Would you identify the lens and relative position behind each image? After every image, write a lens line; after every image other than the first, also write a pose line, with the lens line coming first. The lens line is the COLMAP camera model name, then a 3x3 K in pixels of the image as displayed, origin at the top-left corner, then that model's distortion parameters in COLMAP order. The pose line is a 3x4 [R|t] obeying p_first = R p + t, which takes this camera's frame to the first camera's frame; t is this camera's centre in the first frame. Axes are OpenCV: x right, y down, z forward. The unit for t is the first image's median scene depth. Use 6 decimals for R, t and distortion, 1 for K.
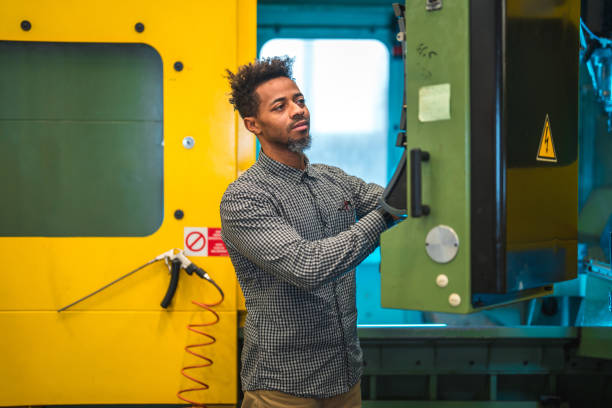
lens RADIAL K [[864.9, 0, 288.9], [0, 864.9, 237.5], [0, 0, 1]] dist [0.018556, 0.114035]
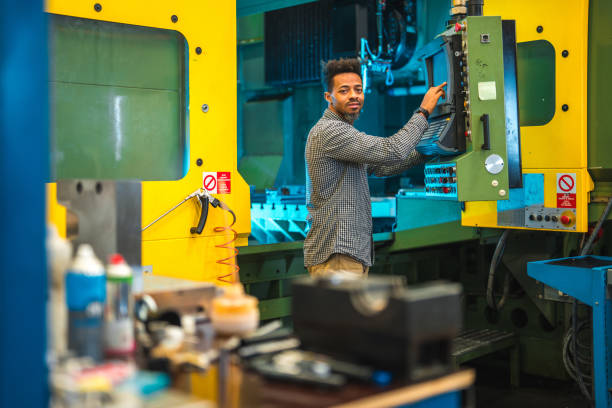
lens RADIAL K [[896.0, 0, 303.6], [0, 896.0, 154.9], [0, 0, 1]] dist [0.001963, 0.049671]
pose [[0.711721, 0.002646, 0.702457, -0.973546], [0.057017, 0.996476, -0.061523, 0.054885], [-0.700144, 0.083839, 0.709062, -0.070603]]
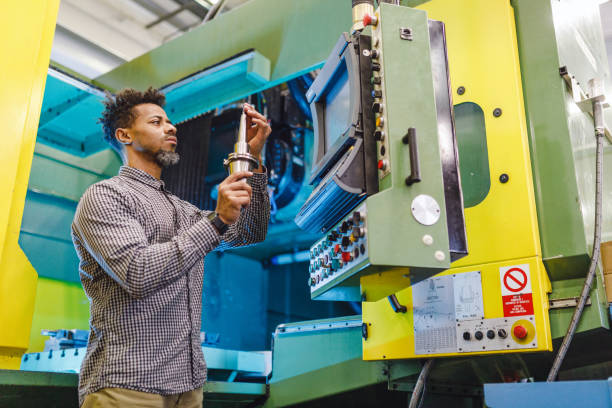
lens RADIAL K [[652.4, 0, 324.4], [0, 652.4, 182.7], [0, 0, 1]] dist [0.125701, -0.502372]
pose [[0.589138, 0.275431, 0.759641, -0.386091], [0.055982, 0.923940, -0.378419, 0.197833], [-0.806091, 0.265467, 0.528909, 0.403746]]
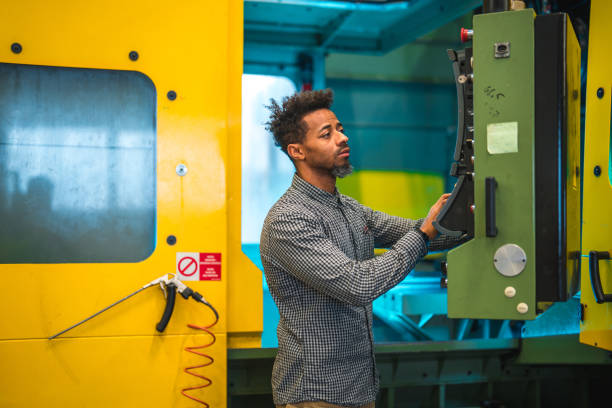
lens RADIAL K [[875.3, 0, 287.3], [0, 875.3, 260.4], [0, 0, 1]] dist [0.014188, 0.068713]
pose [[0.965446, -0.008302, 0.260471, -0.266753], [0.012139, 0.999840, -0.013129, 0.012734], [-0.260321, 0.015837, 0.965392, -0.032876]]
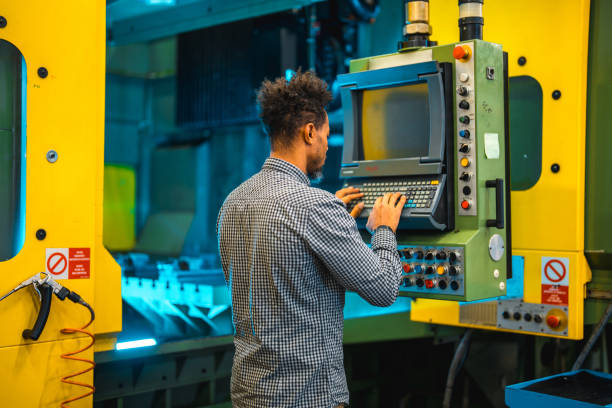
lens RADIAL K [[876.7, 0, 312.3], [0, 876.7, 203.5], [0, 0, 1]] dist [-0.018513, 0.559368]
pose [[0.657504, 0.014446, 0.753312, -0.638310], [0.039758, 0.997758, -0.053835, 0.002014], [-0.752401, 0.065346, 0.655456, 0.184454]]
